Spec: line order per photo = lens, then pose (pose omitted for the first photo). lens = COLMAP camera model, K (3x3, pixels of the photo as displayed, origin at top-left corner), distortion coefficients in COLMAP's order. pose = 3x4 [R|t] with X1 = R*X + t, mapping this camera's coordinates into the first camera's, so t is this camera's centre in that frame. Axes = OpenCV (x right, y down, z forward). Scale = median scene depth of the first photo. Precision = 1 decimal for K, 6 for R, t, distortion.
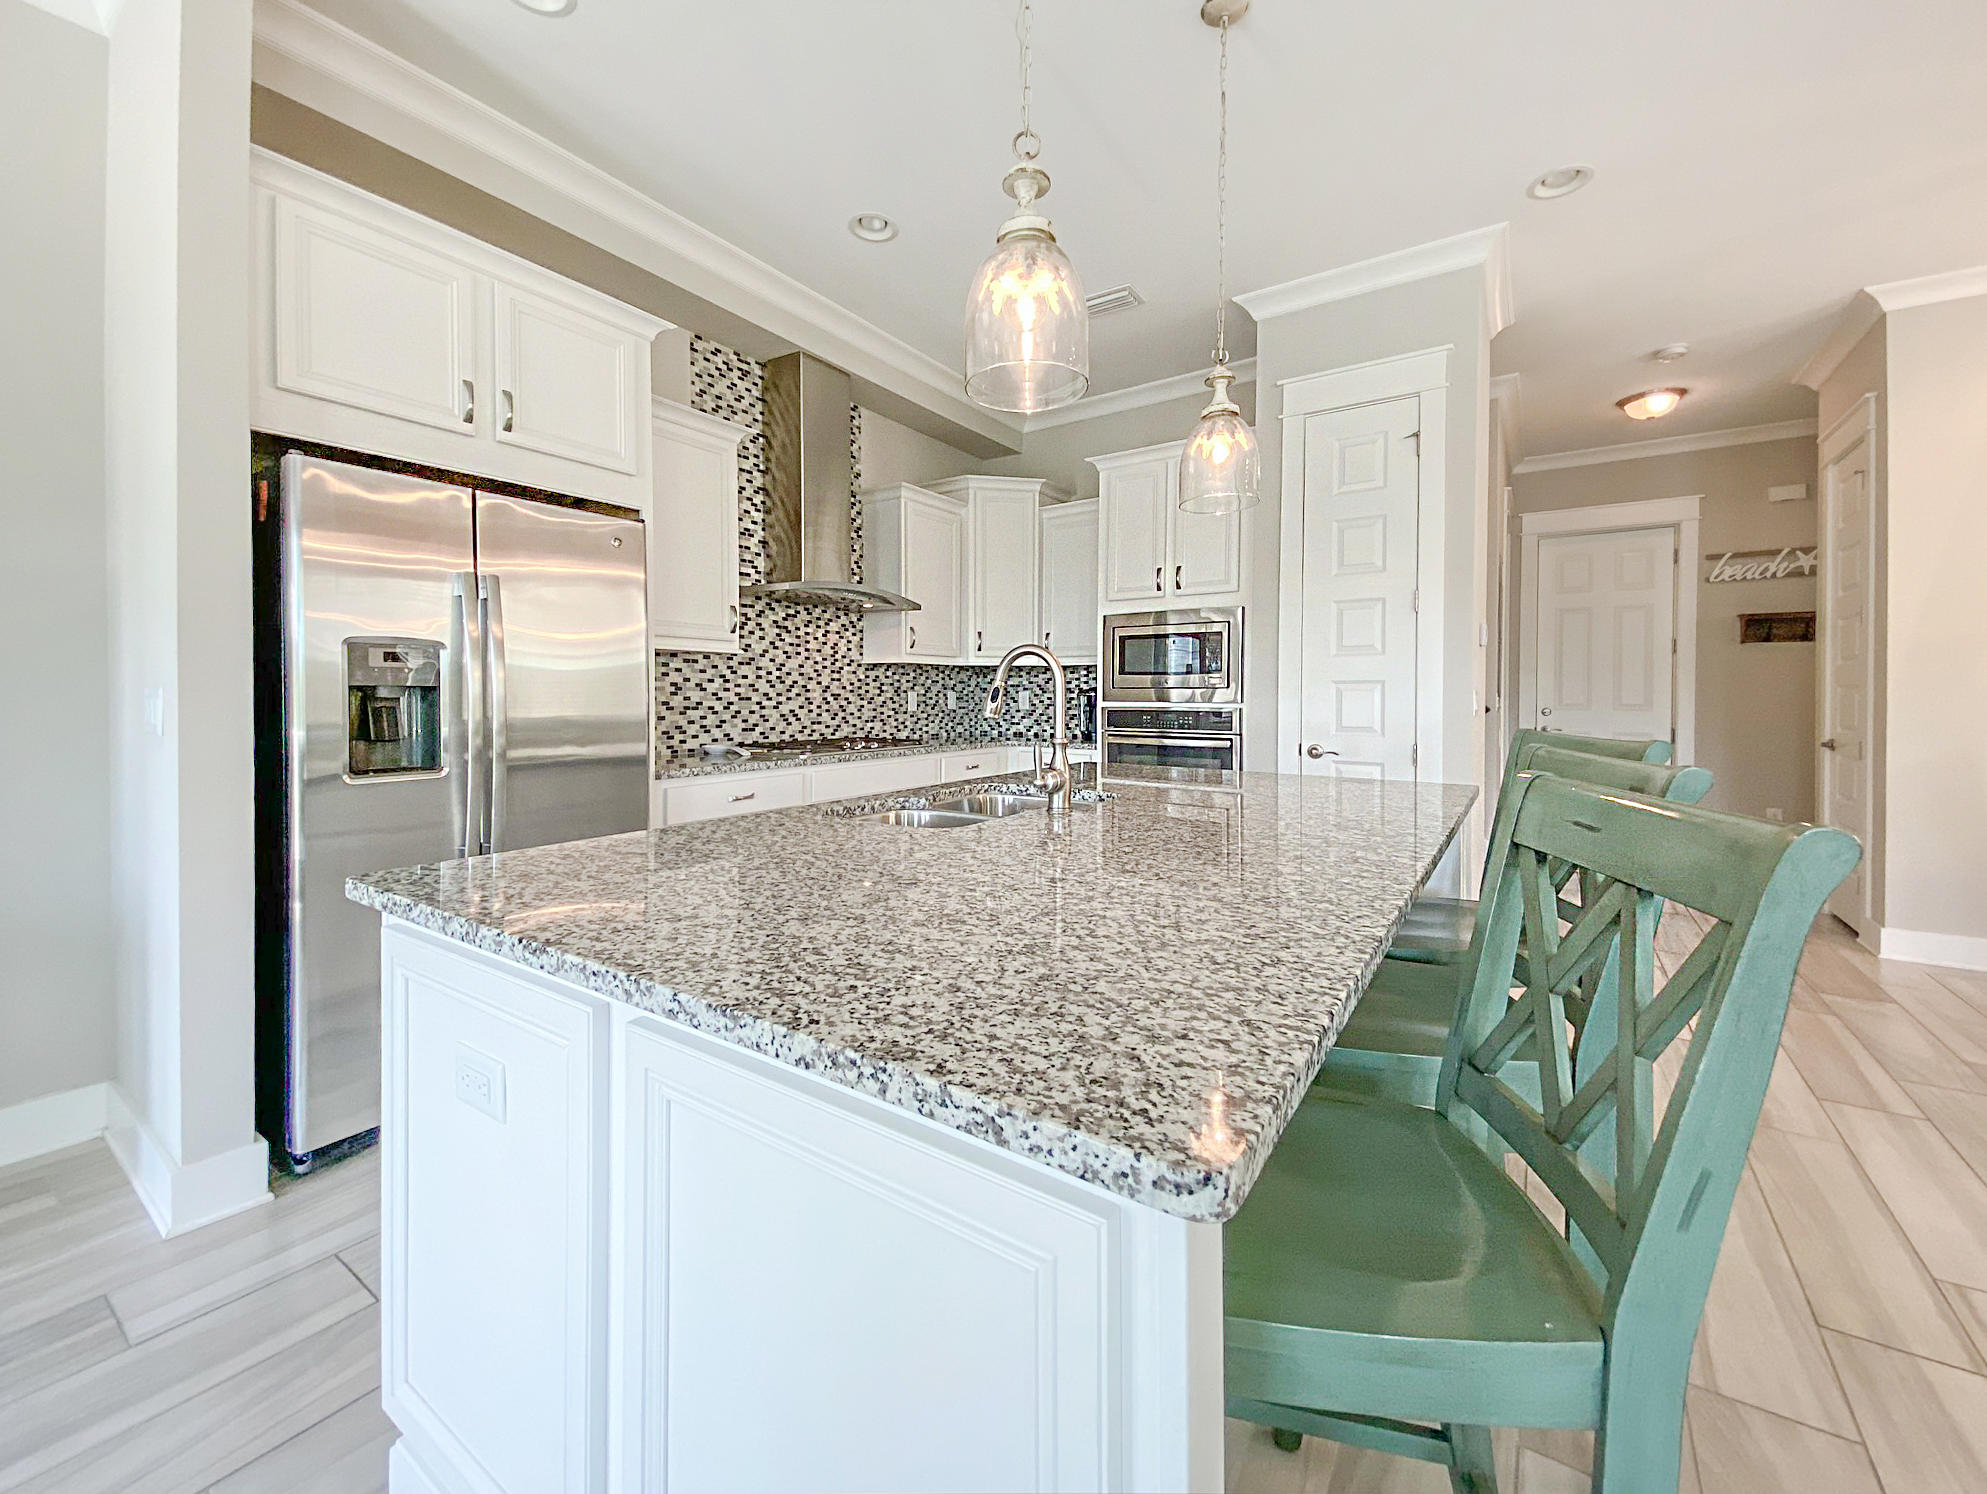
lens RADIAL K [[814.0, 0, 961.4], [0, 814.0, 715.5], [0, 0, 1]] dist [0.022276, -0.000293]
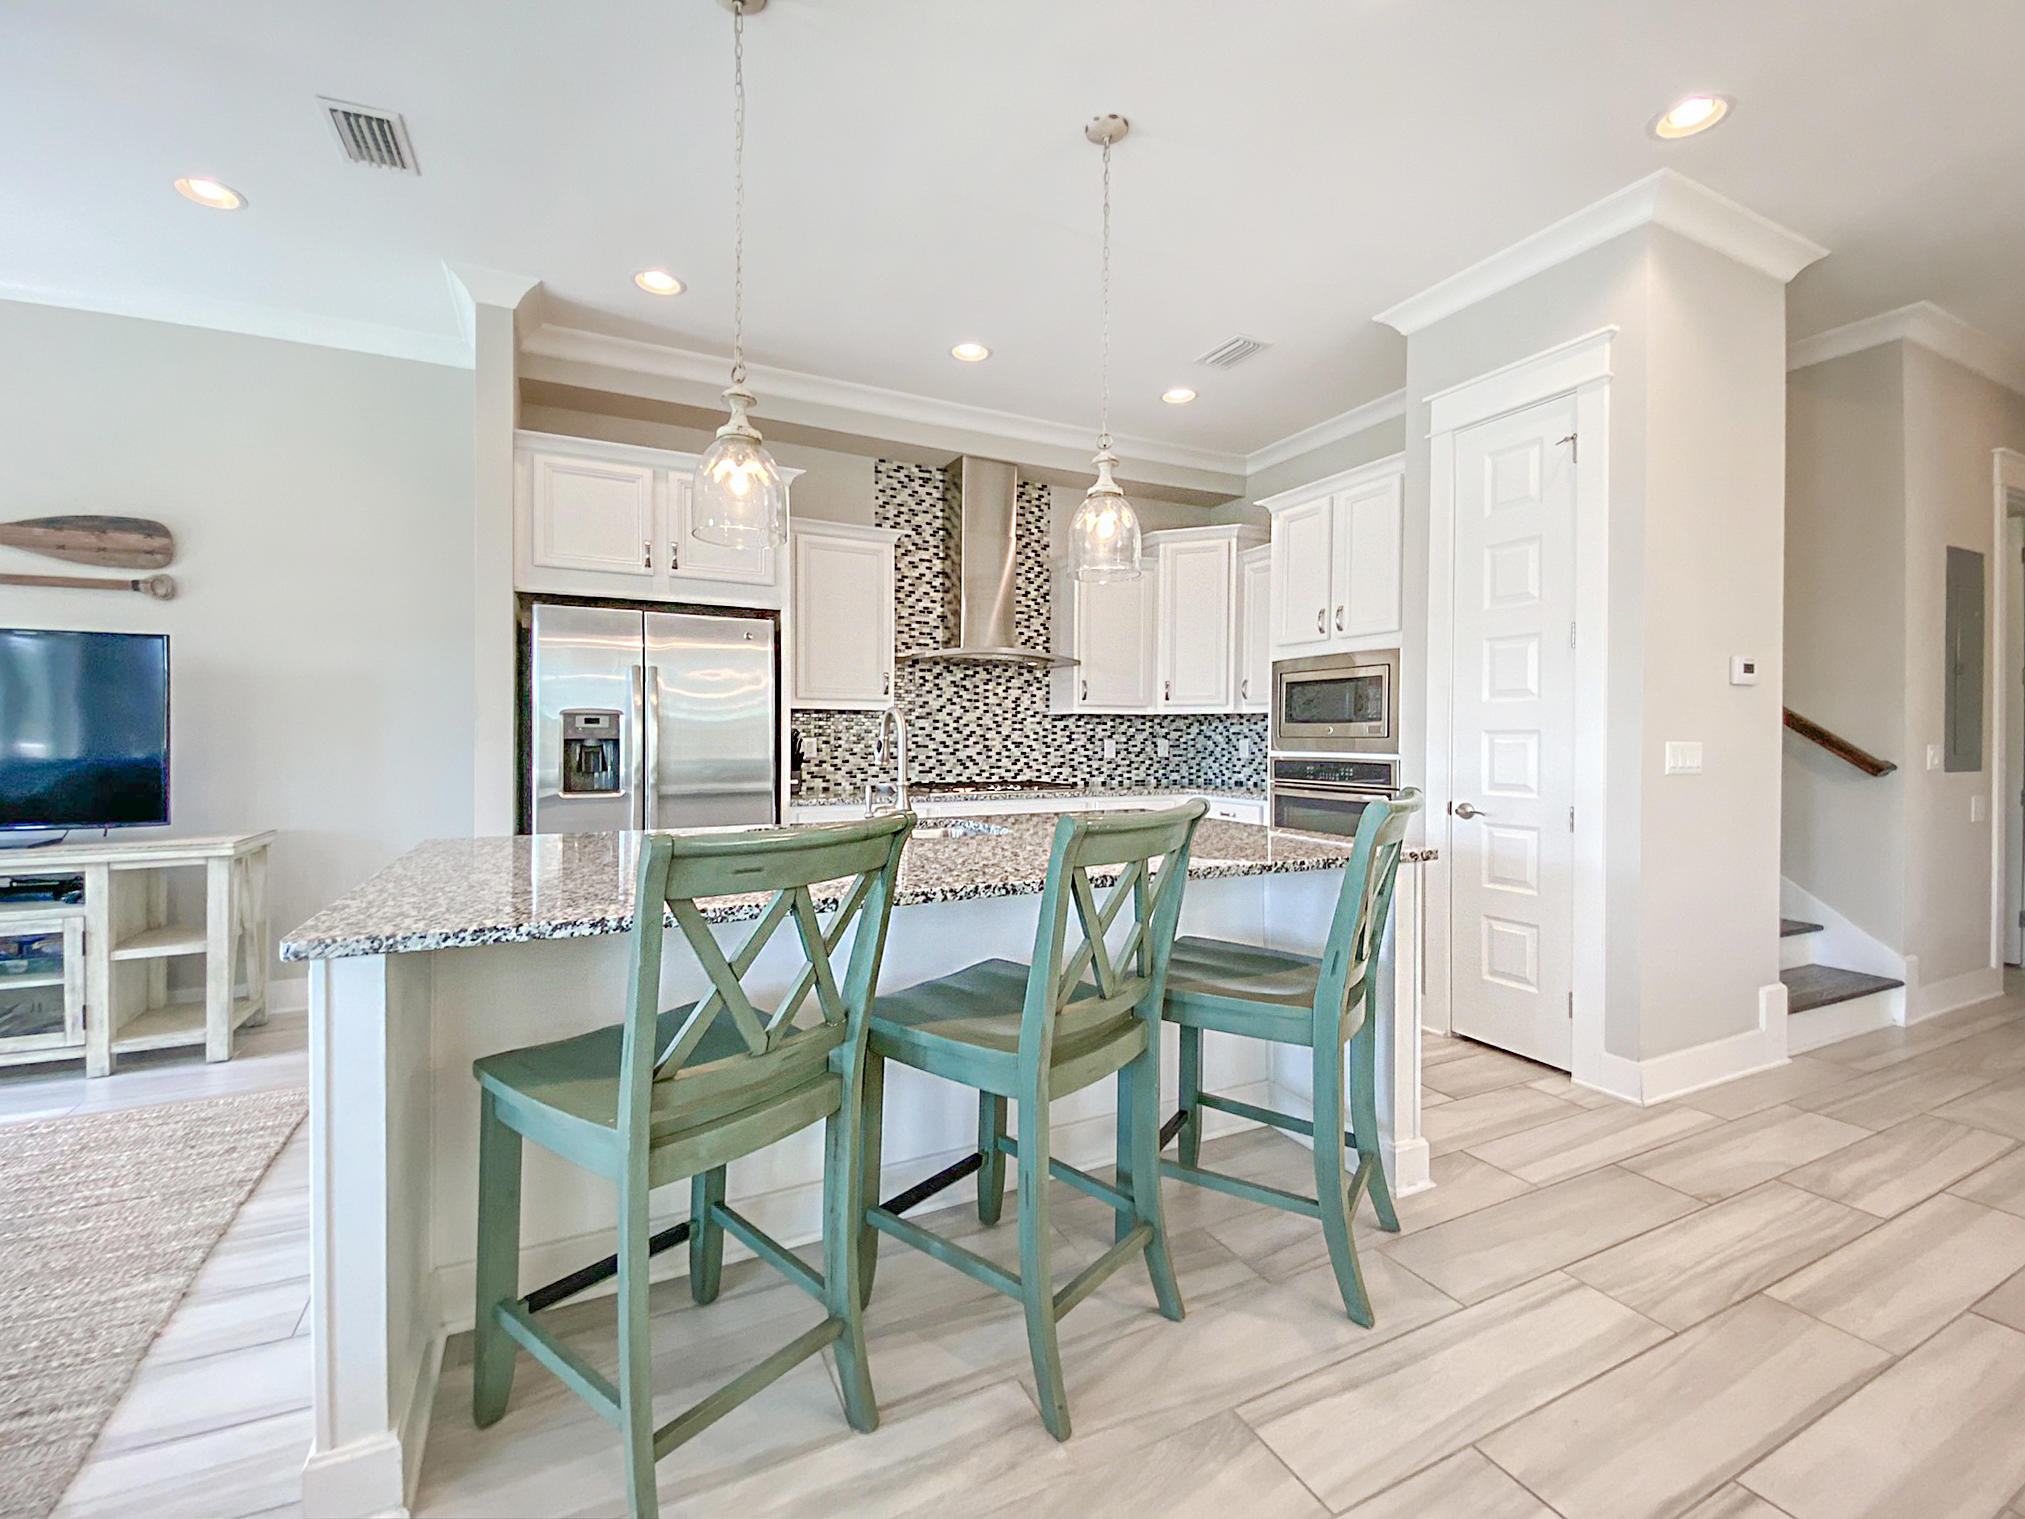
lens RADIAL K [[810.6, 0, 962.2], [0, 810.6, 750.9], [0, 0, 1]] dist [0.030588, -0.019127]
pose [[0.865832, 0.008581, -0.500261, 0.364547], [-0.014010, 0.999877, -0.007098, -0.005416], [0.500138, 0.013154, 0.865846, -0.019749]]
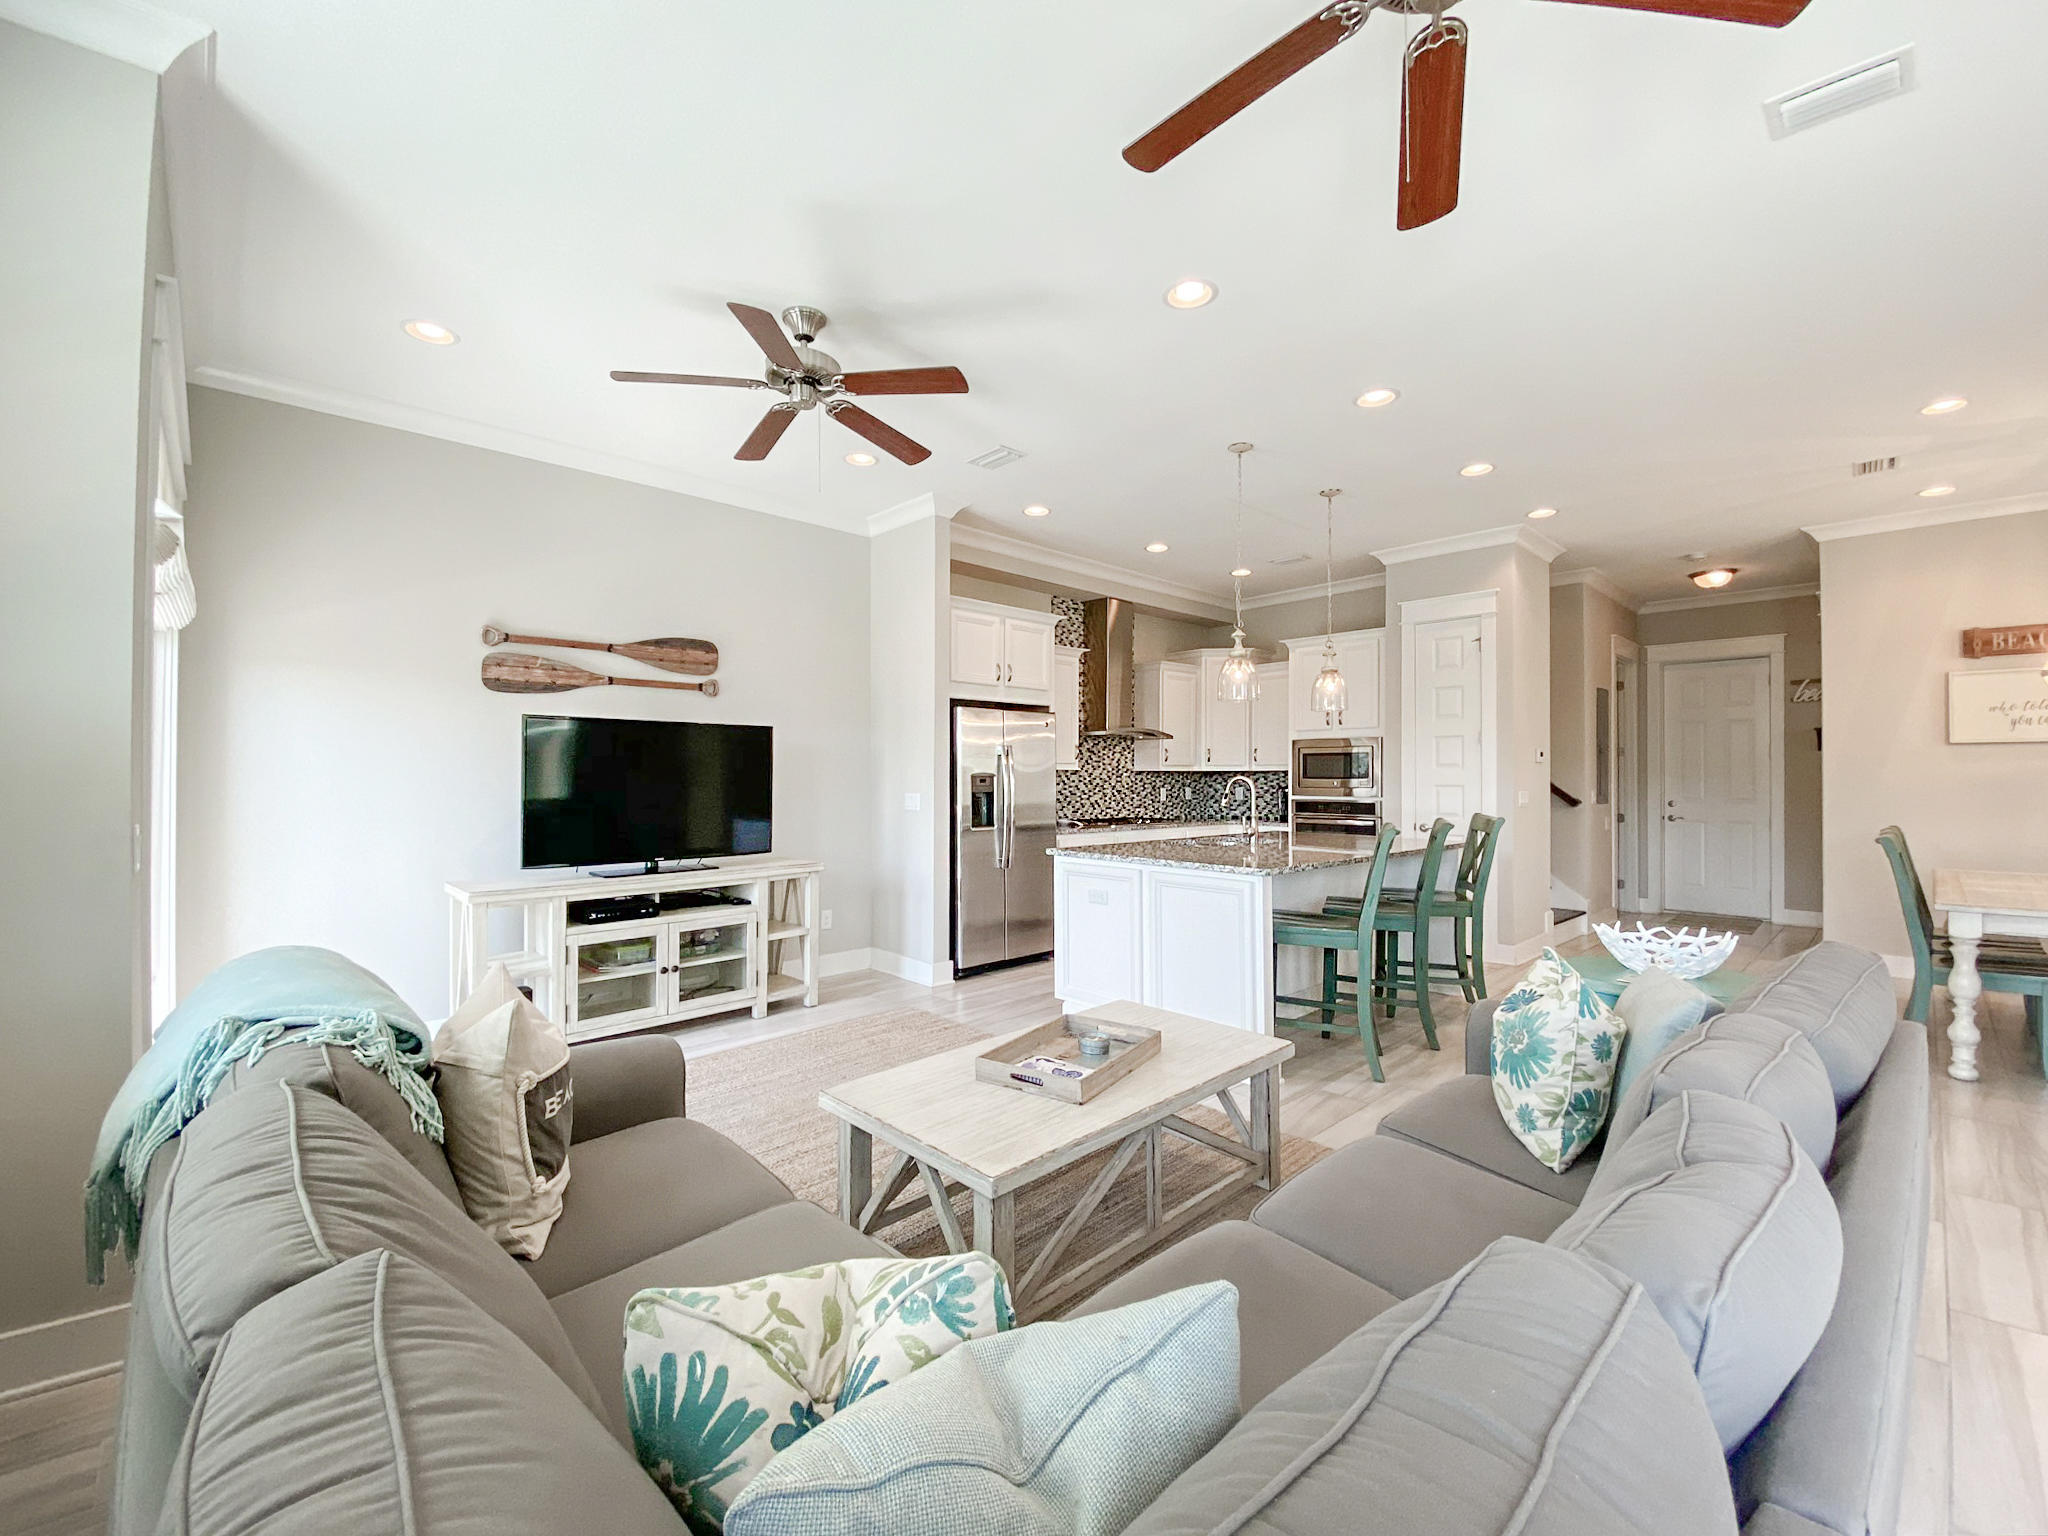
lens RADIAL K [[839.5, 0, 1003.4], [0, 839.5, 773.0], [0, 0, 1]] dist [0.000194, -0.000081]
pose [[0.980682, -0.001740, -0.195599, -0.055476], [-0.004792, 0.999447, -0.032915, -0.005295], [0.195548, 0.033217, 0.980131, -0.727657]]
